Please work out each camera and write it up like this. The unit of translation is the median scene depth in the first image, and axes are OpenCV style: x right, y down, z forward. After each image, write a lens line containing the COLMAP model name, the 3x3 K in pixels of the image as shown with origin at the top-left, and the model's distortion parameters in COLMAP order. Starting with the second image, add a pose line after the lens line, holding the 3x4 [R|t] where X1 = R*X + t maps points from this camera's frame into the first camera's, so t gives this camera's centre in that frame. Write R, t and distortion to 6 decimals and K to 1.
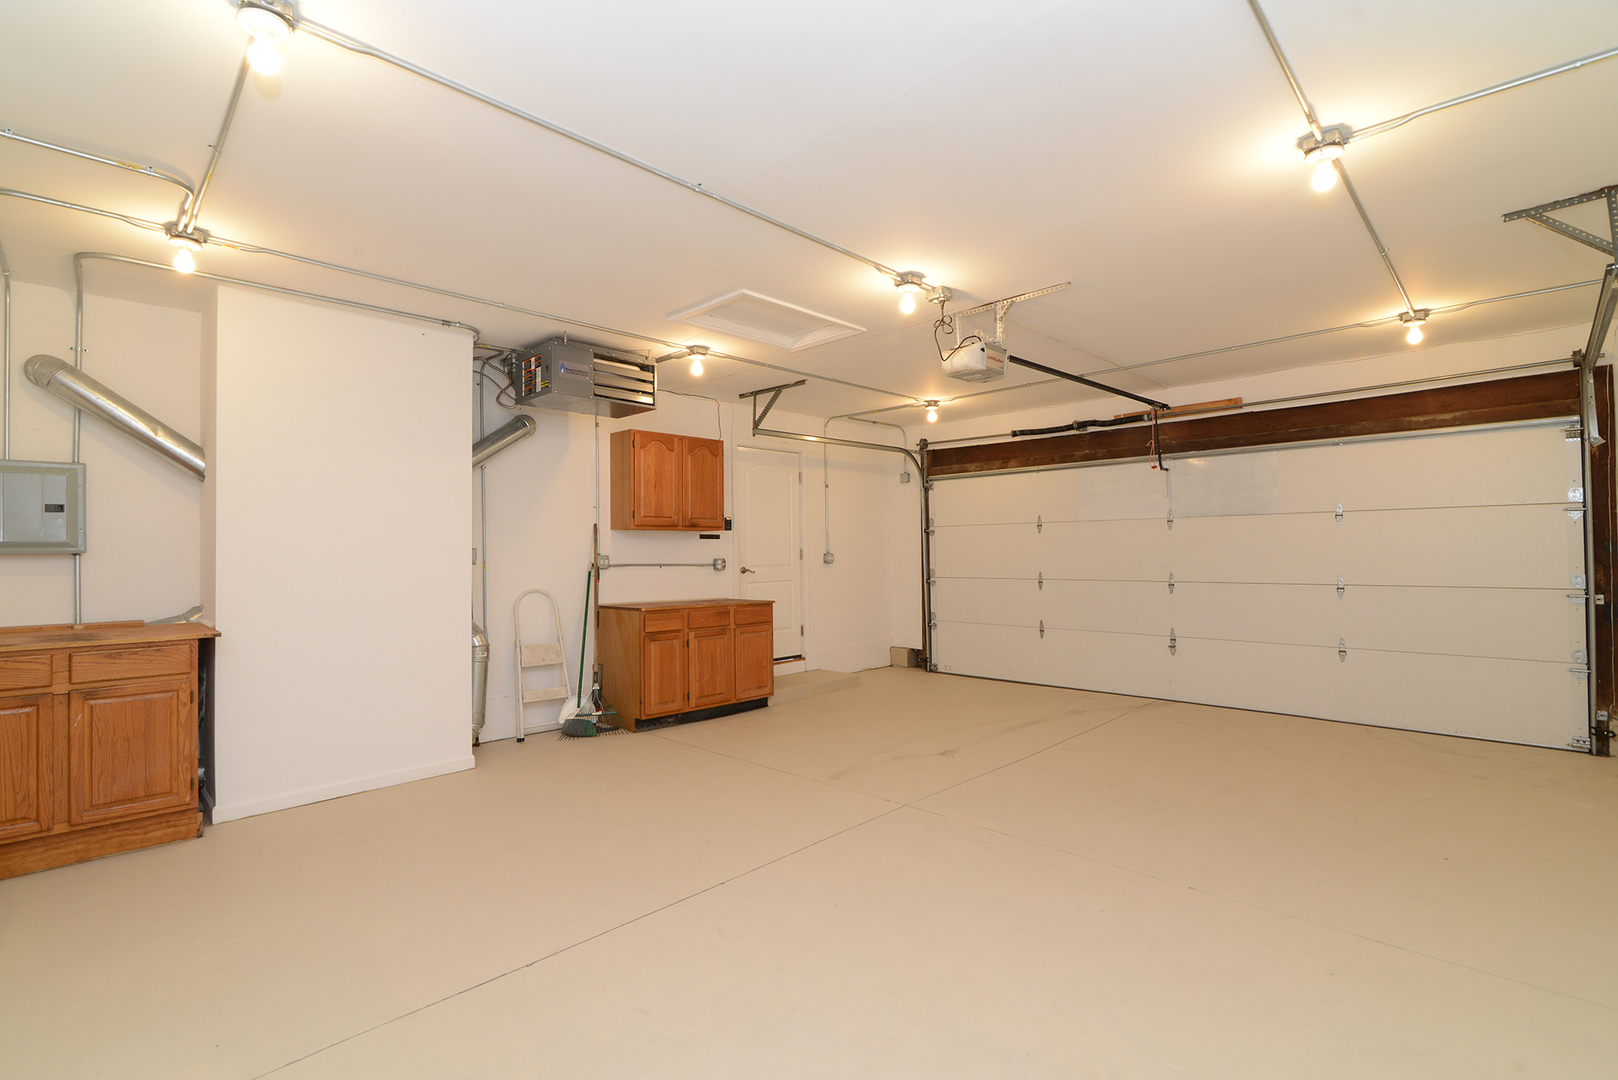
lens RADIAL K [[743.1, 0, 803.4], [0, 743.1, 535.4], [0, 0, 1]] dist [-0.022834, 0.001596]
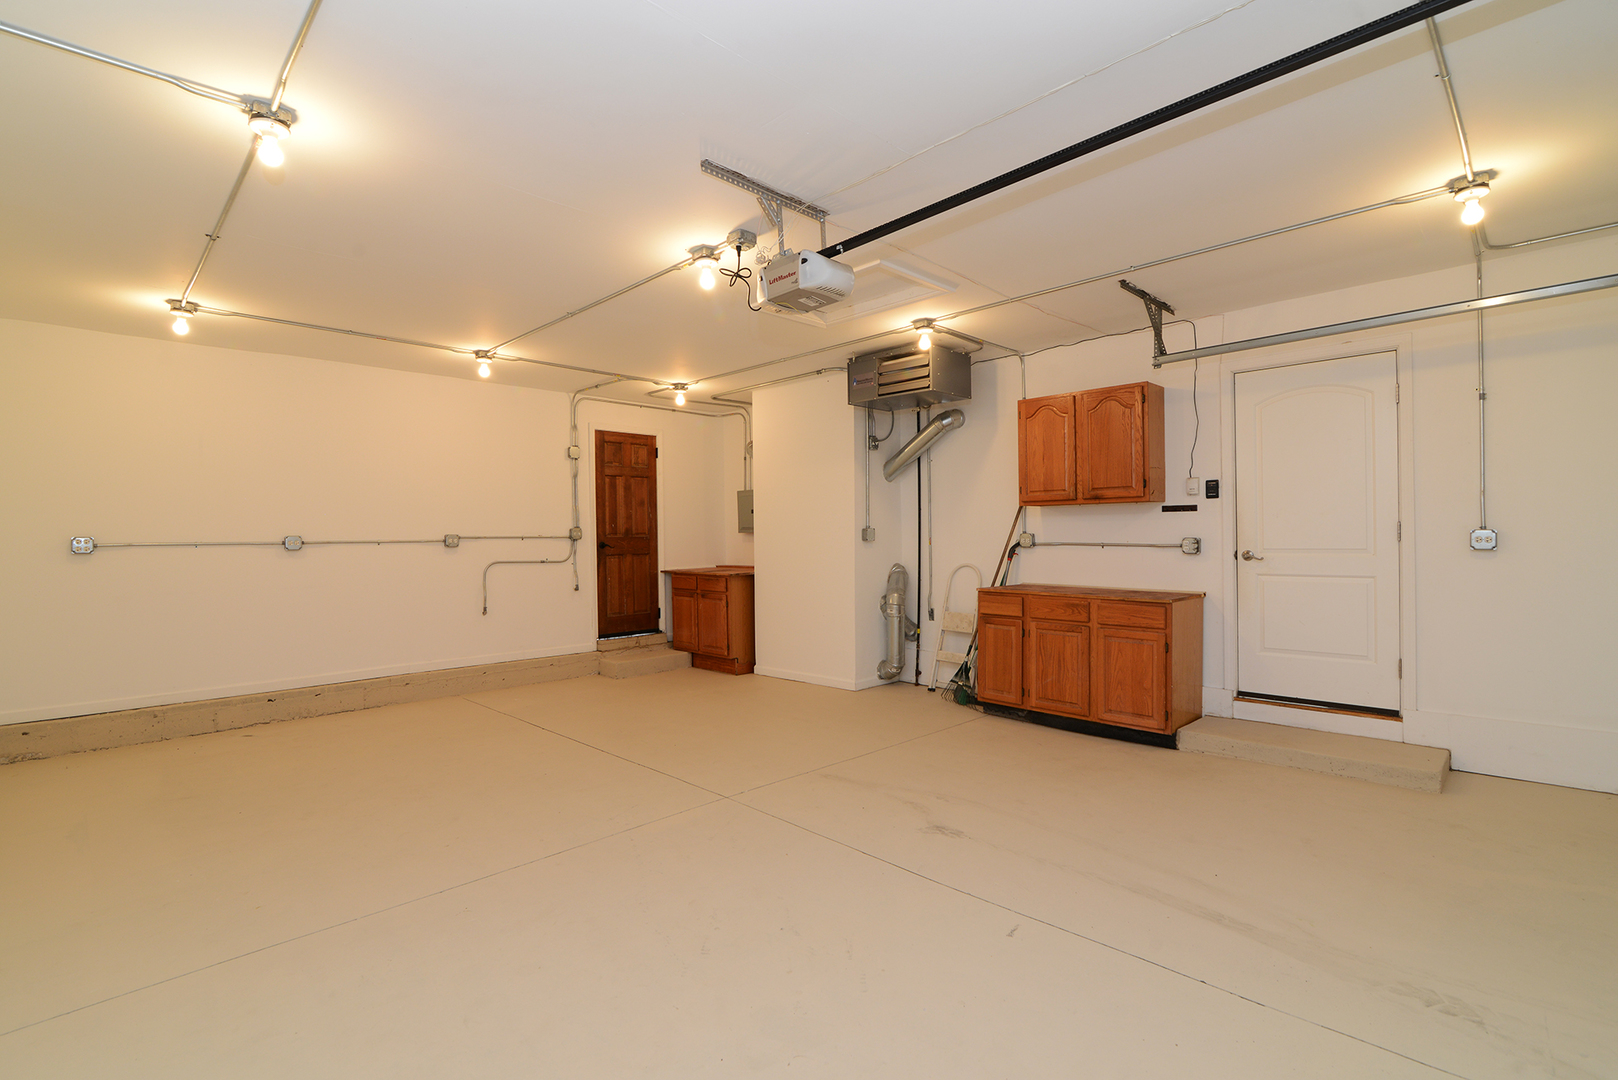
lens RADIAL K [[743.1, 0, 803.9], [0, 743.1, 546.5], [0, 0, 1]] dist [-0.022834, 0.001596]
pose [[-0.014387, 0.028069, -0.999502, 0.703103], [0.036872, 0.998941, 0.027522, 0.006490], [0.999216, -0.036458, -0.015407, 0.717876]]
